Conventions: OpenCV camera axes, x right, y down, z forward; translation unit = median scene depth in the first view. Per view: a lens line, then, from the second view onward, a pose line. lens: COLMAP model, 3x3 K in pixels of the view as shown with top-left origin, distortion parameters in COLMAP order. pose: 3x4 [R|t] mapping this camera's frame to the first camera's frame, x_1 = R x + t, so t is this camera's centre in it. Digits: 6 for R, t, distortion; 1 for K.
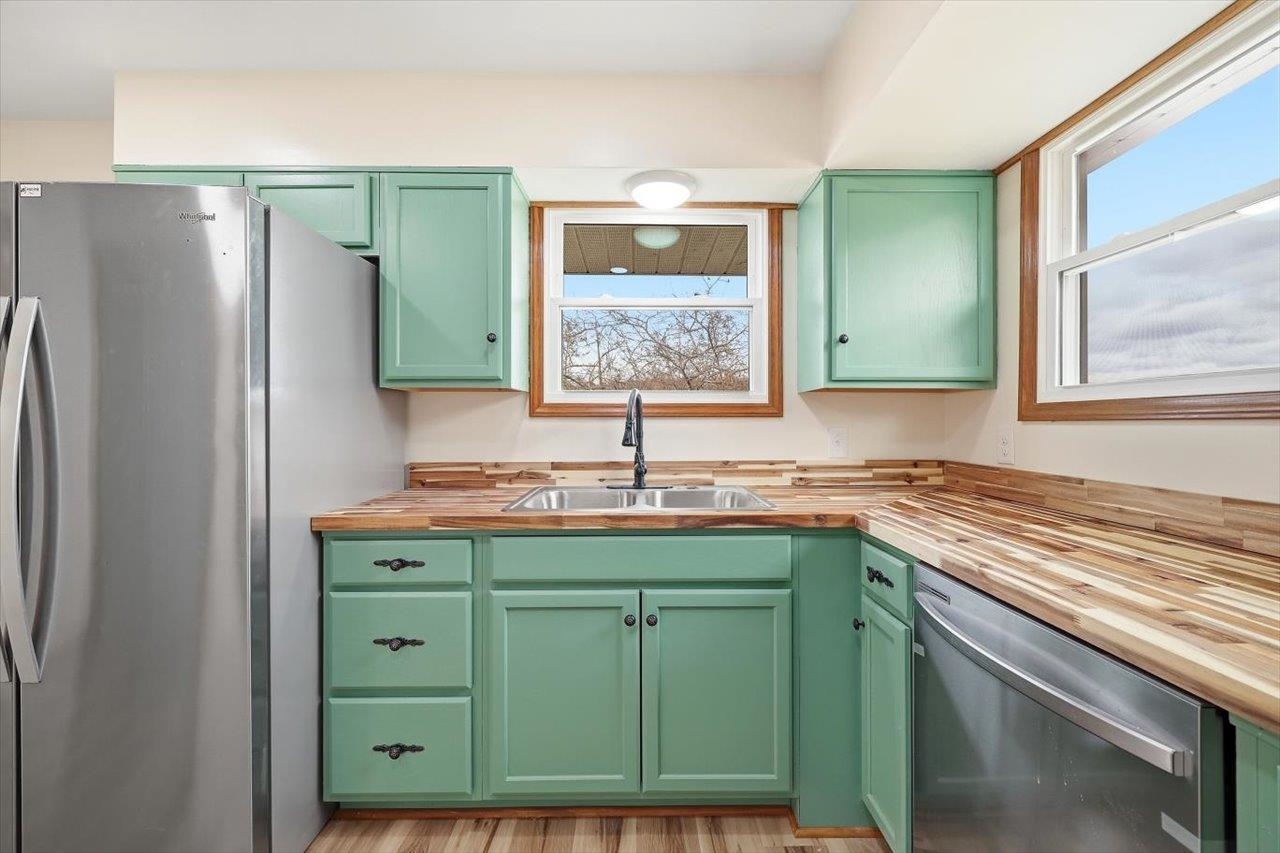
lens RADIAL K [[519.3, 0, 643.2], [0, 519.3, 420.0], [0, 0, 1]] dist [-0.002594, 0.000366]
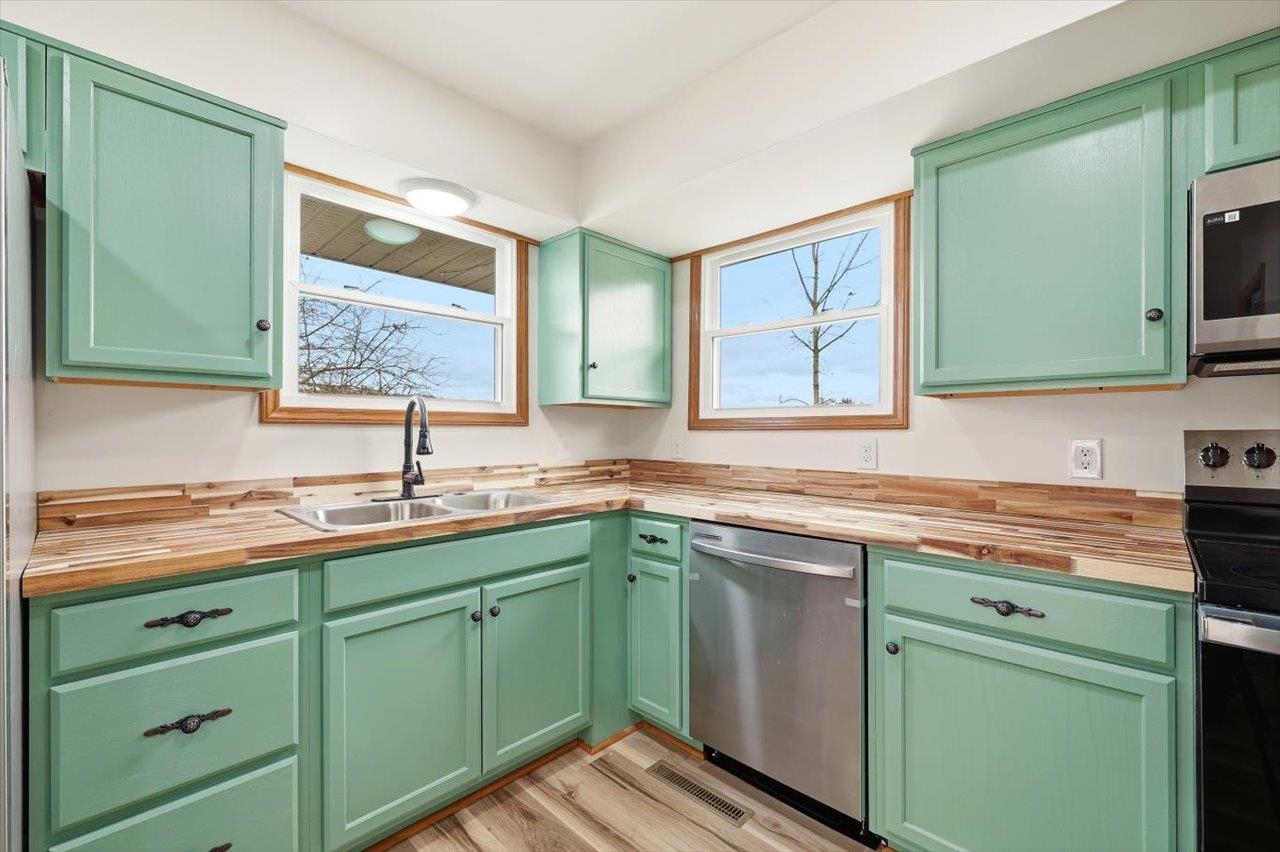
lens RADIAL K [[545.8, 0, 642.9], [0, 545.8, 431.8], [0, 0, 1]] dist [-0.000494, 0.000151]
pose [[0.694891, 0.000378, 0.719115, -0.486023], [-0.005617, 0.999972, 0.004903, -0.000229], [-0.719093, -0.007446, 0.694874, -0.016663]]
